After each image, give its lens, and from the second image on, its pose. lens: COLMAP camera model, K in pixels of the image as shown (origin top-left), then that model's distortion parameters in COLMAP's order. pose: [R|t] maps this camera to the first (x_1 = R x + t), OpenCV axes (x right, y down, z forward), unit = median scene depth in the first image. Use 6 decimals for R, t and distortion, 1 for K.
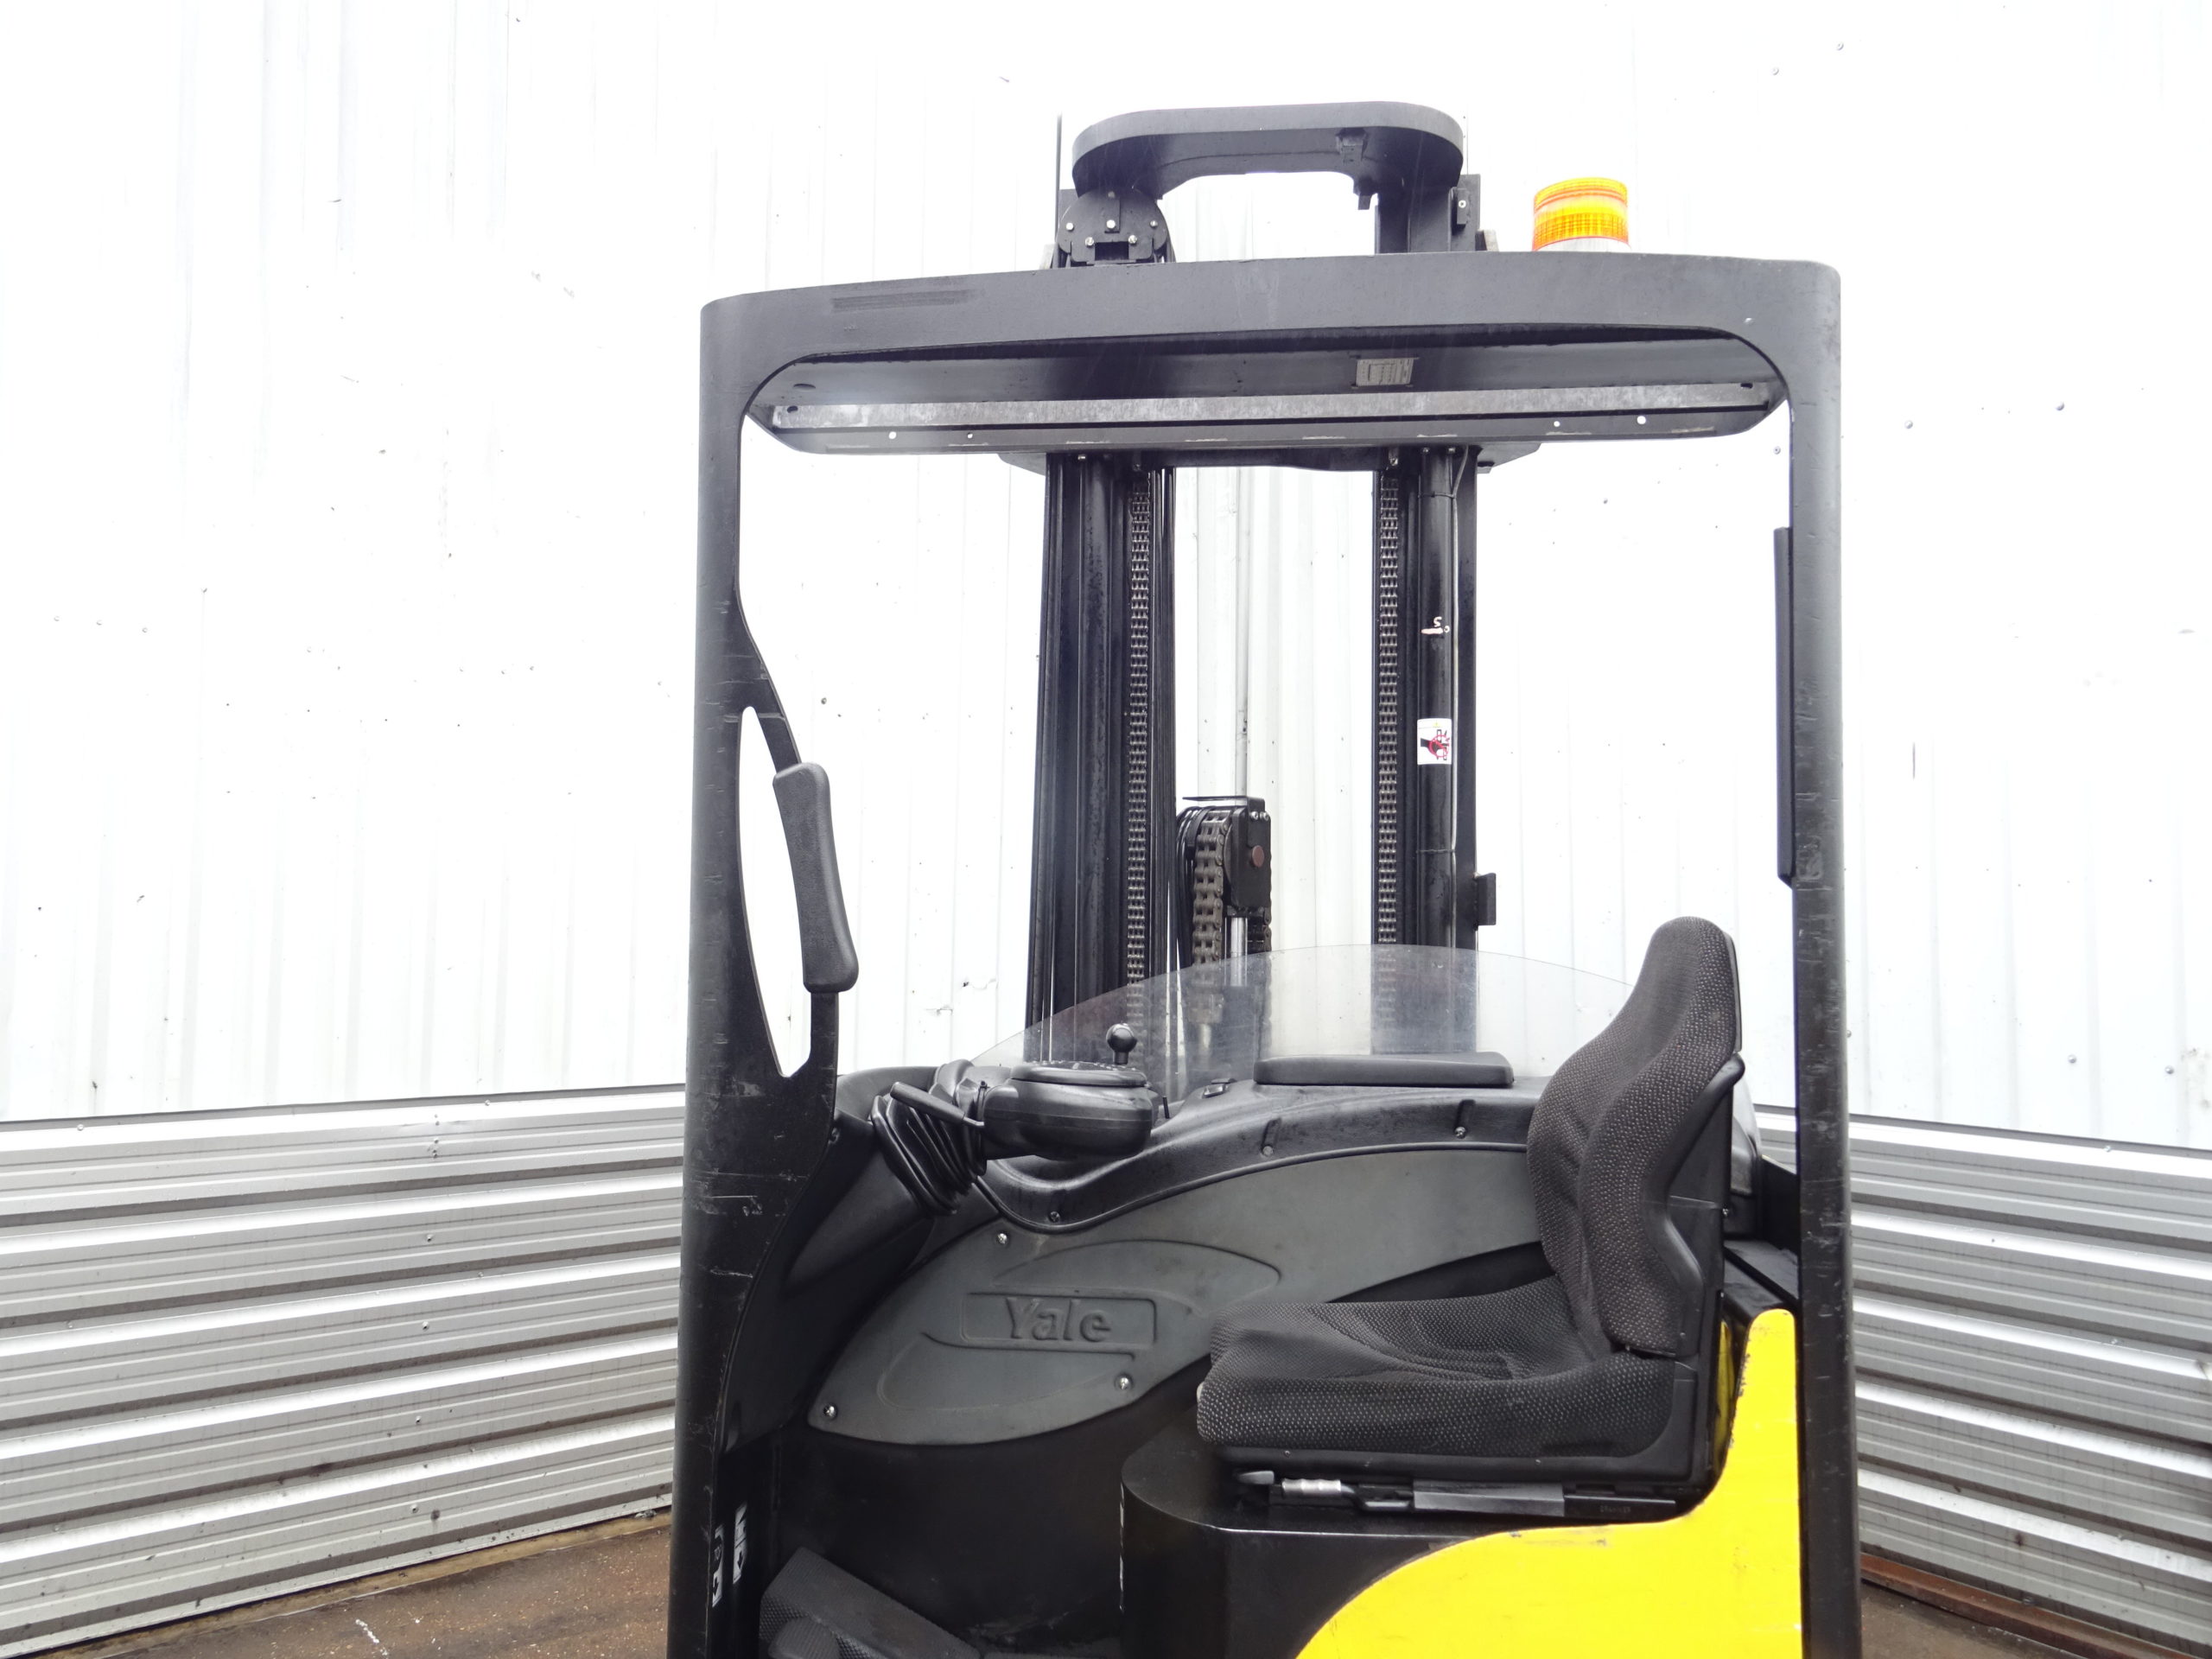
lens RADIAL K [[1749.5, 0, 1108.2], [0, 1749.5, 822.1], [0, 0, 1]] dist [0.049407, -0.005558]
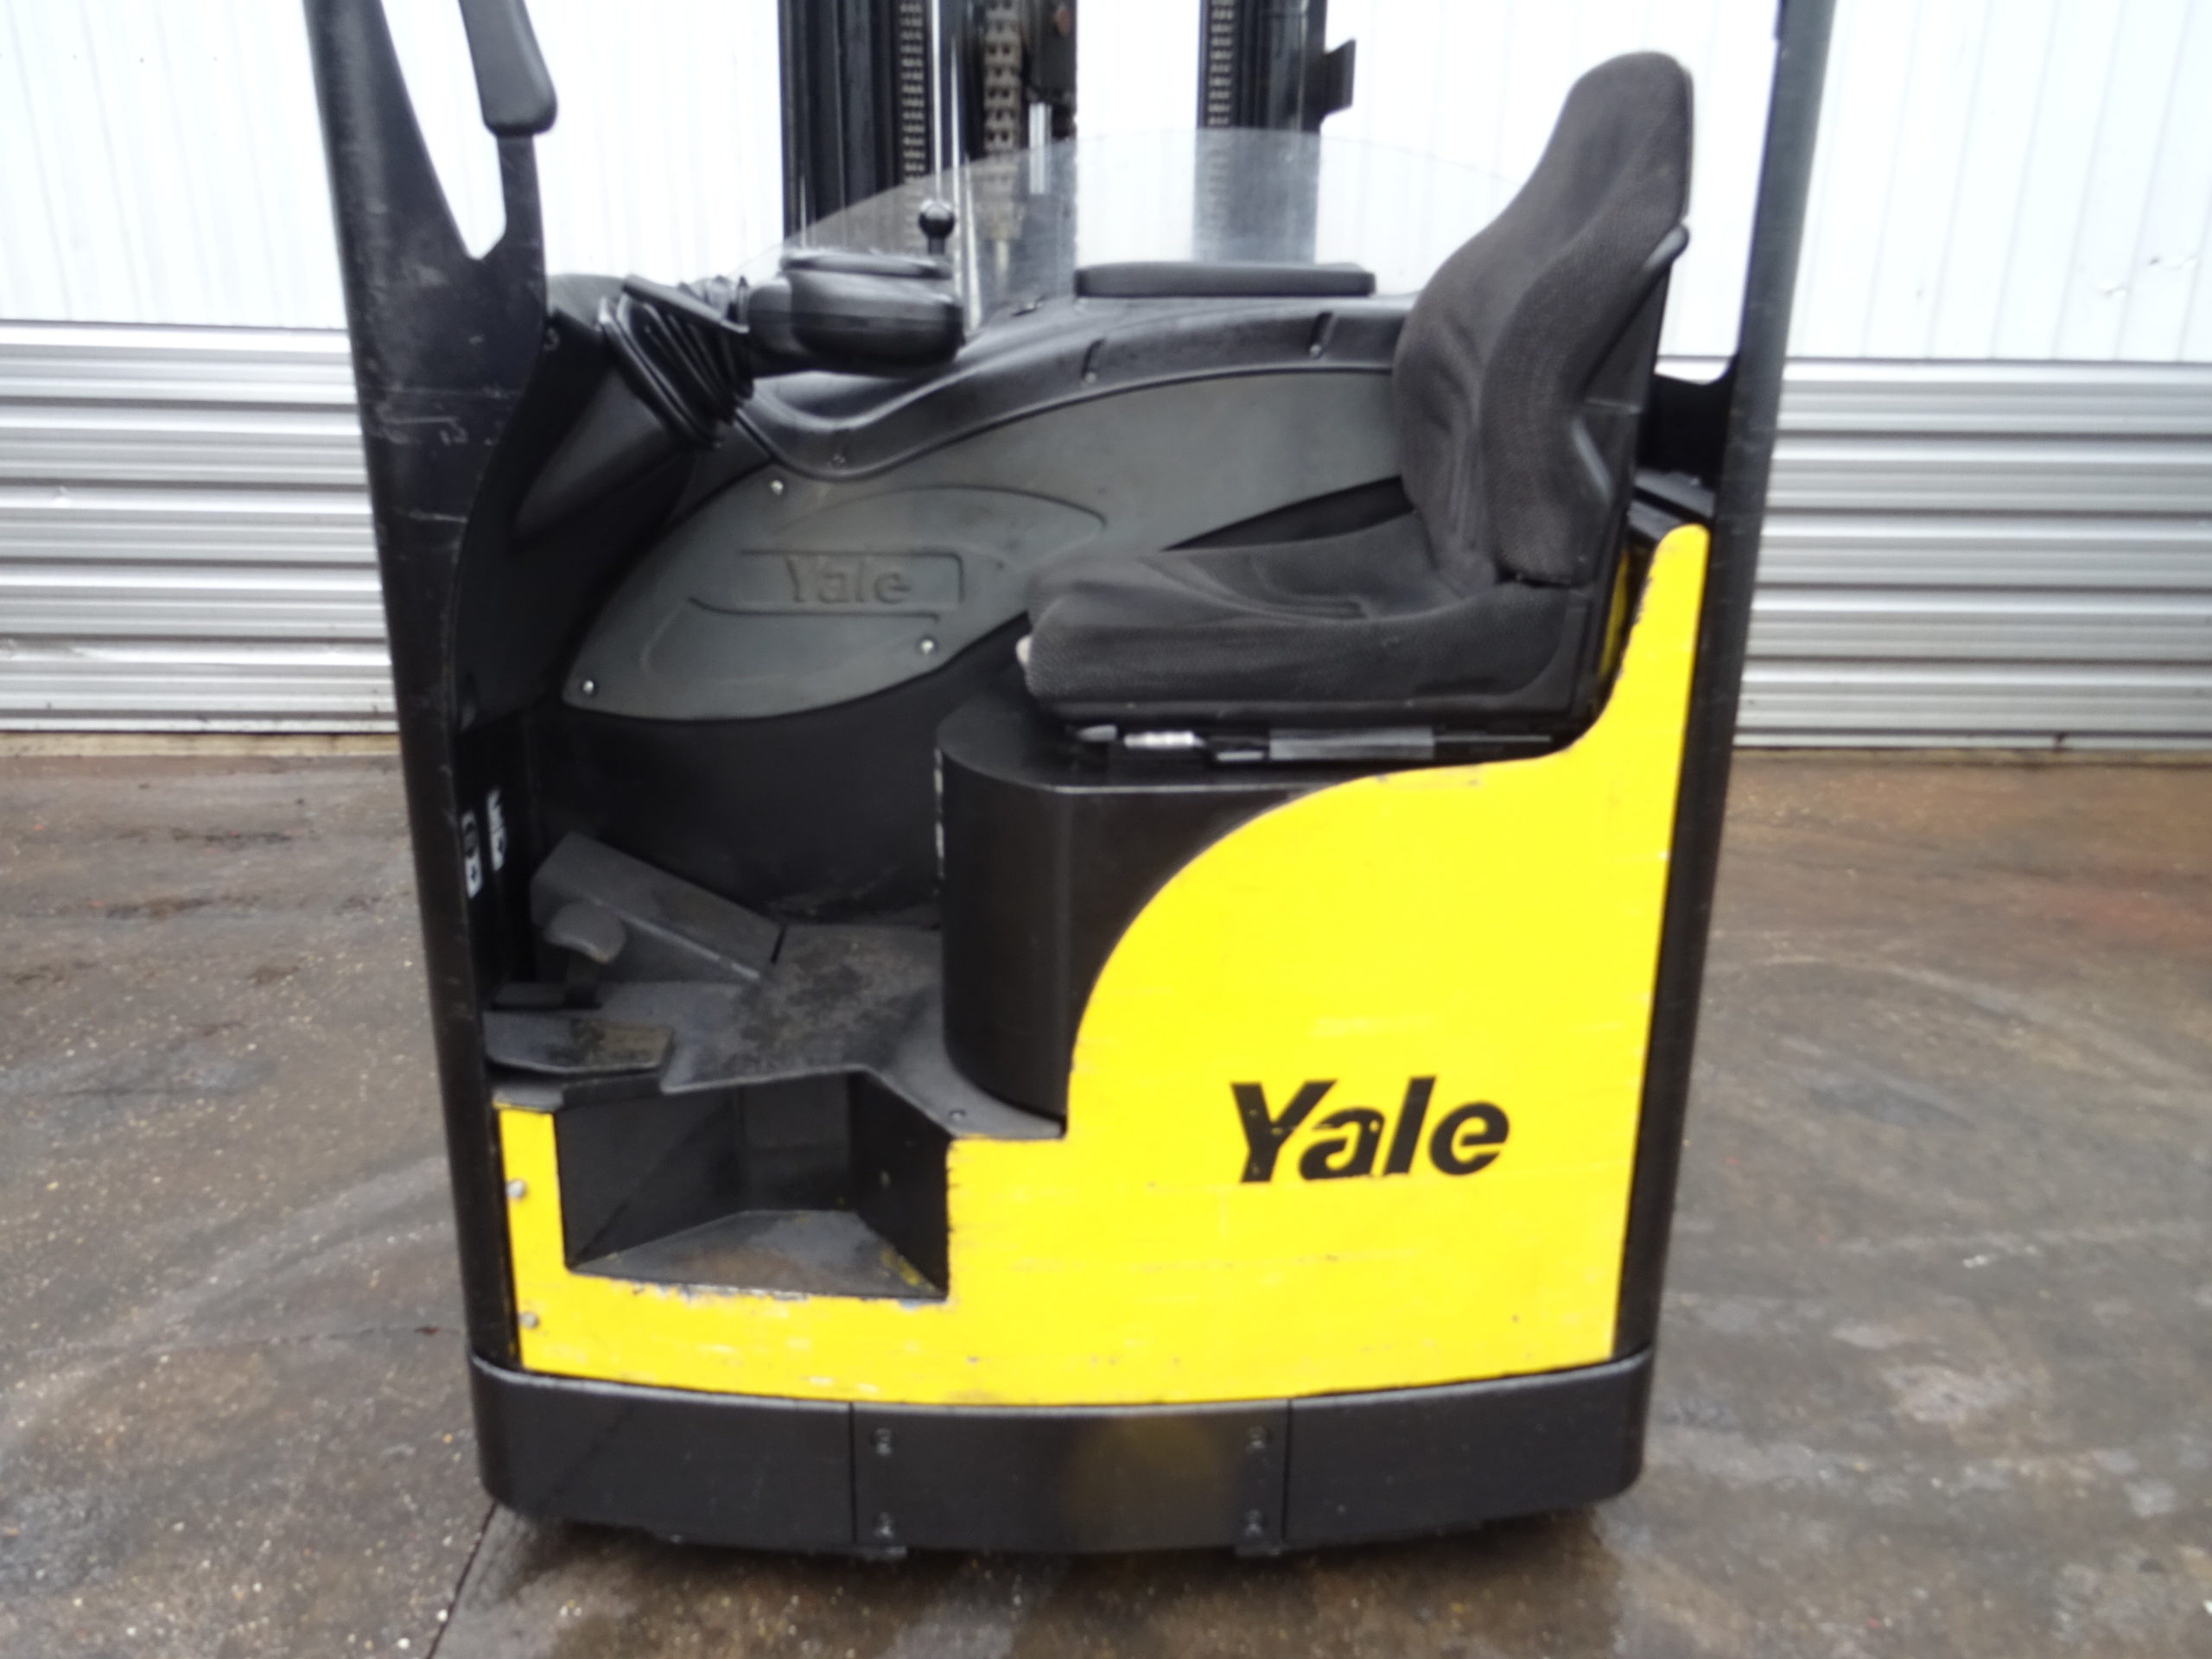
lens RADIAL K [[1749.5, 0, 1108.2], [0, 1749.5, 822.1], [0, 0, 1]] dist [0.049407, -0.005558]
pose [[0.990153, -0.043192, 0.133158, -0.022723], [-0.010600, 0.925347, 0.378973, 0.067715], [-0.139586, -0.376652, 0.915778, 0.151675]]
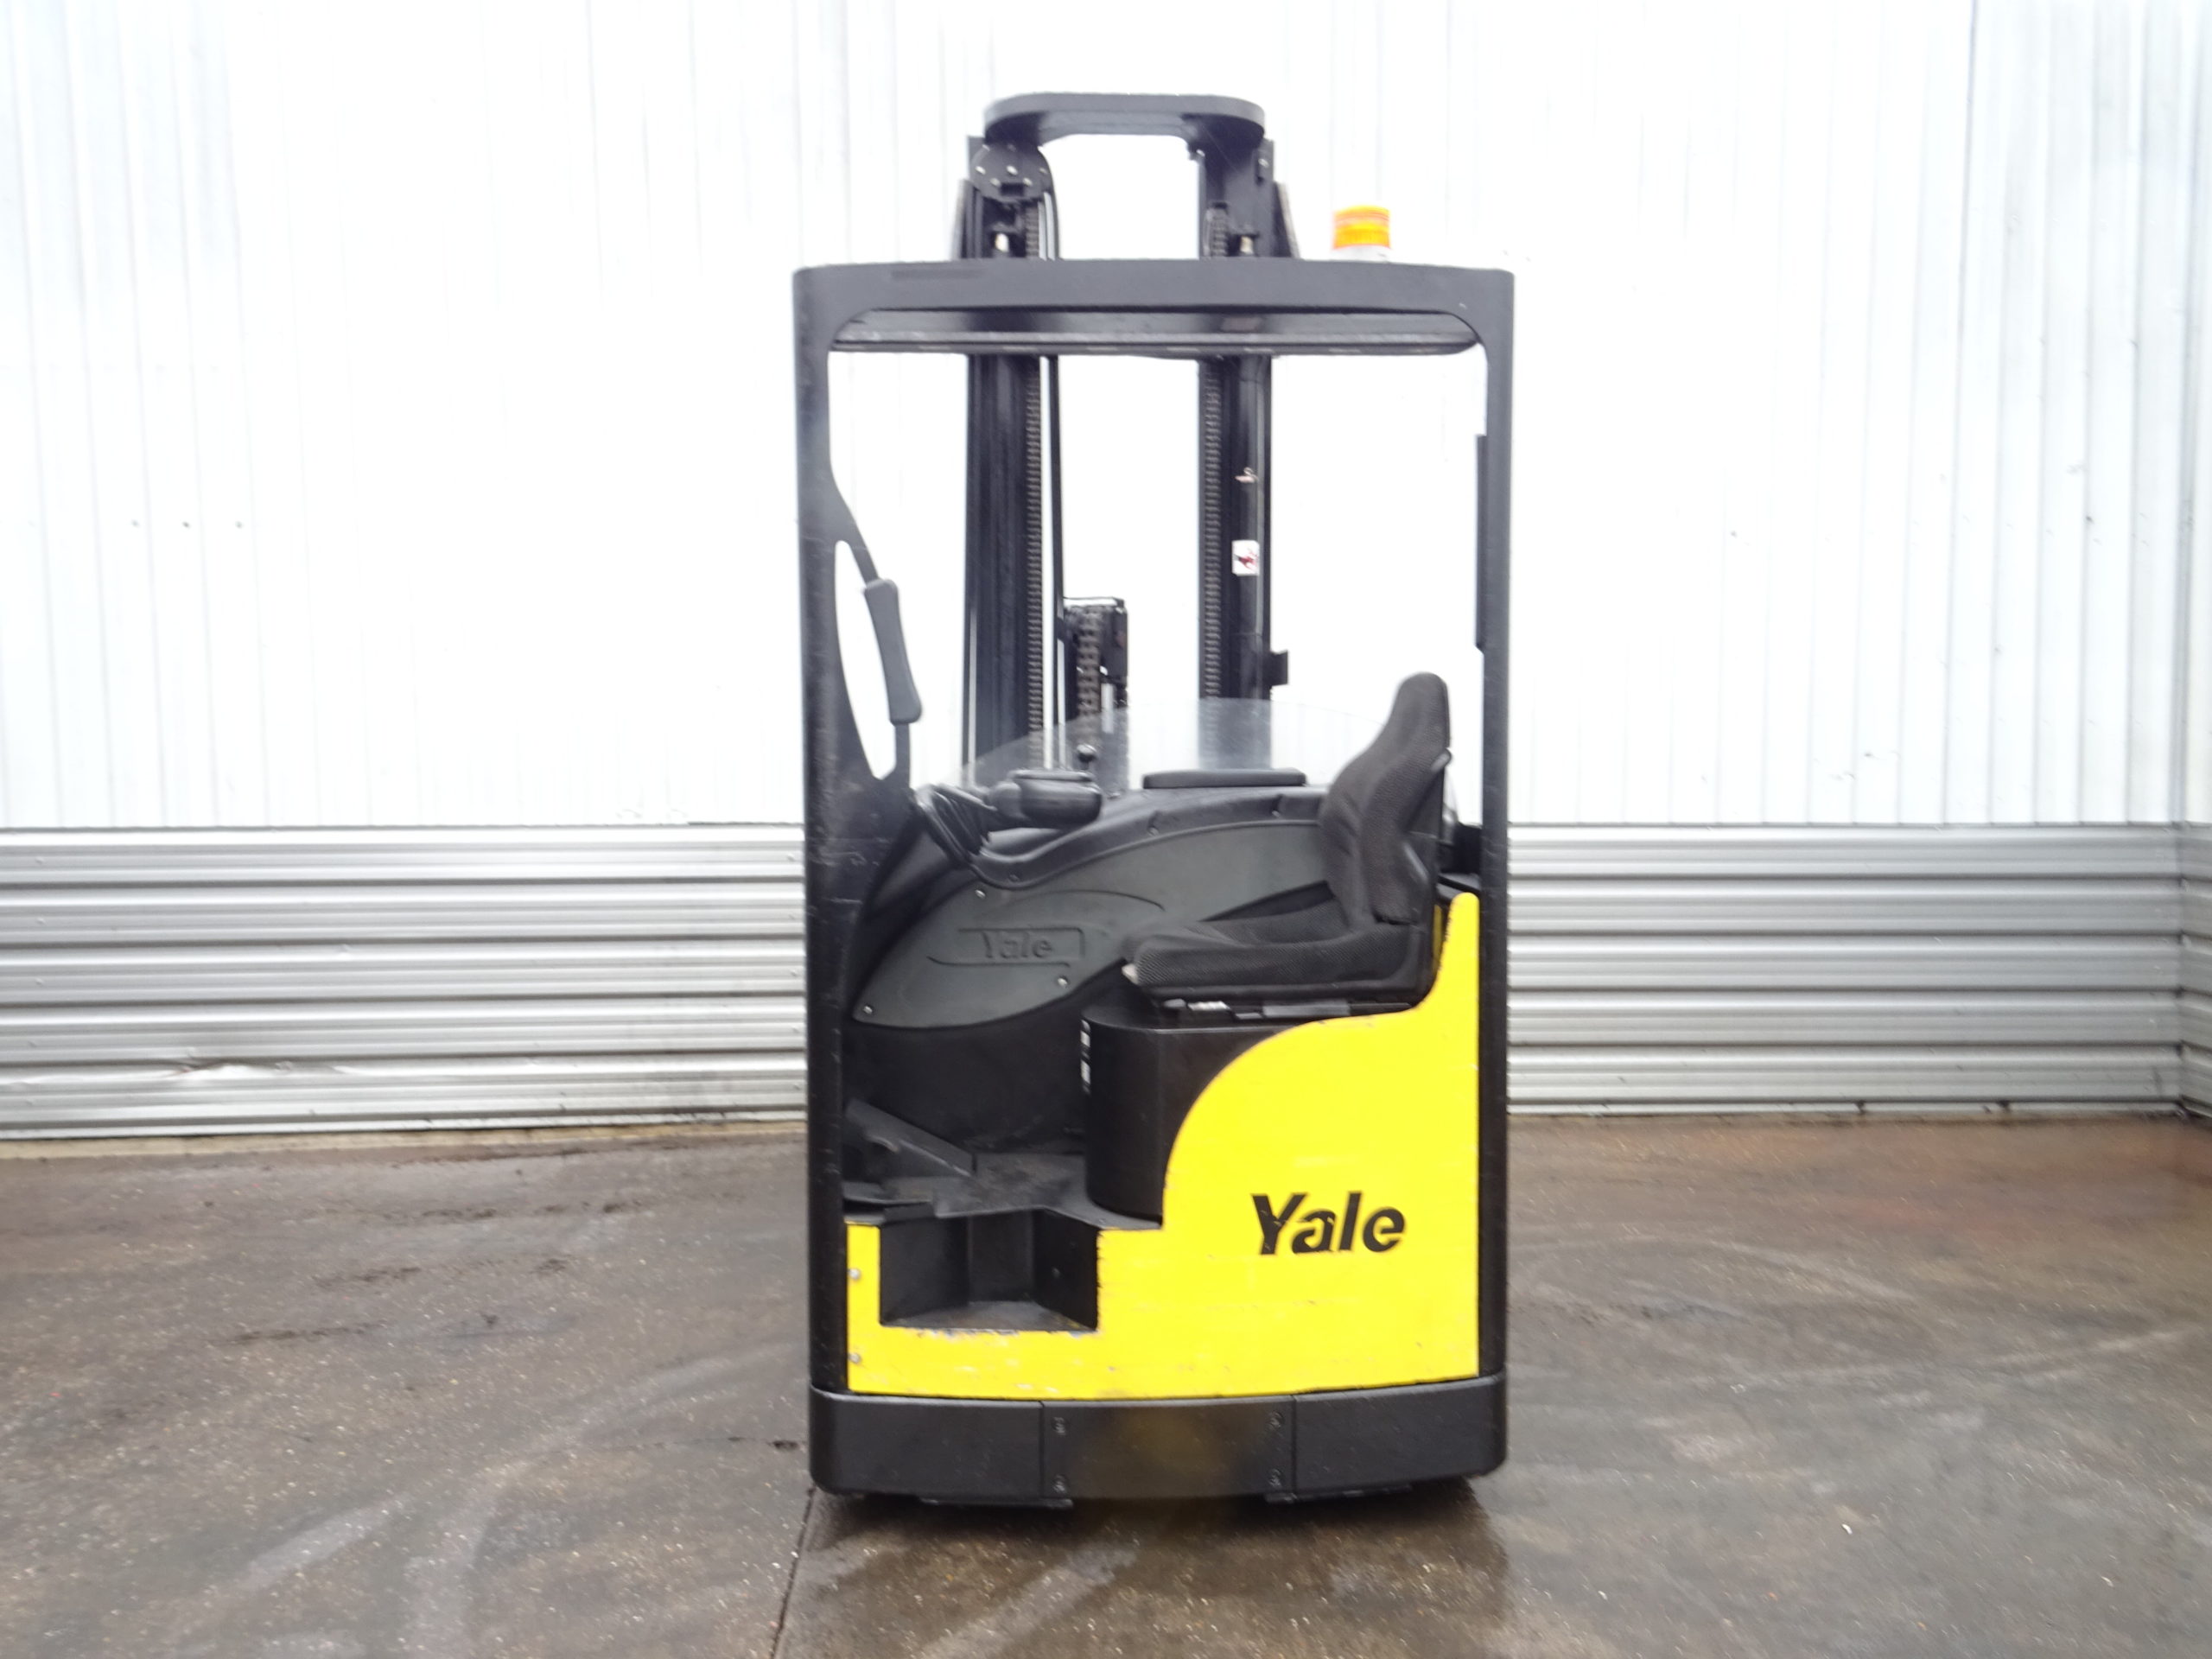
lens RADIAL K [[1749.5, 0, 1108.2], [0, 1749.5, 822.1], [0, 0, 1]] dist [0.049407, -0.005558]
pose [[0.986490, -0.025991, 0.161748, -0.201111], [0.007076, 0.993173, 0.116439, 0.001352], [-0.163670, -0.113721, 0.979939, -0.506725]]
